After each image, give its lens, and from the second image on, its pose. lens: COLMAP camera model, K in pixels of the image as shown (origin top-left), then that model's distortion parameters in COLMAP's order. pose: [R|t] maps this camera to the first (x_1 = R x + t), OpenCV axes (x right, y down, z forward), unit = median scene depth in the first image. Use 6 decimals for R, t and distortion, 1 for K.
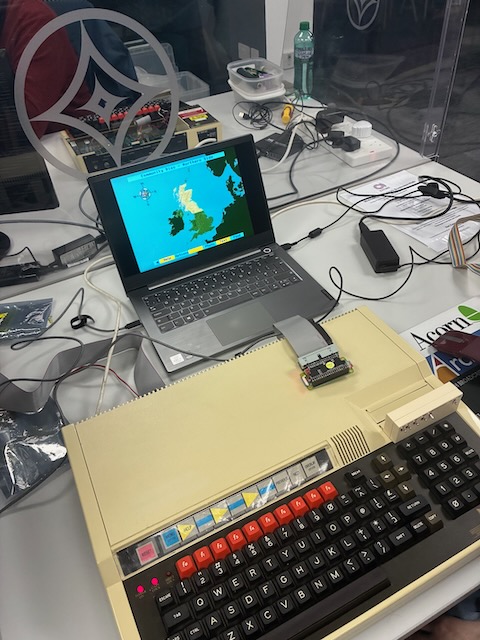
lens RADIAL K [[487.4, 0, 239.2], [0, 487.4, 318.9], [0, 0, 1]] dist [0.033377, -0.021297]
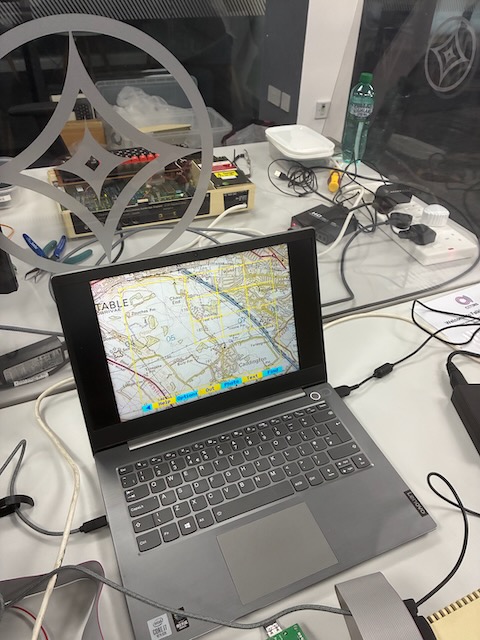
lens RADIAL K [[487.4, 0, 237.7], [0, 487.4, 316.2], [0, 0, 1]] dist [0.033377, -0.021297]
pose [[0.993210, 0.115634, 0.012766, -0.052987], [-0.114566, 0.991261, -0.065397, -0.147368], [-0.020216, 0.063490, 0.997778, 0.251271]]
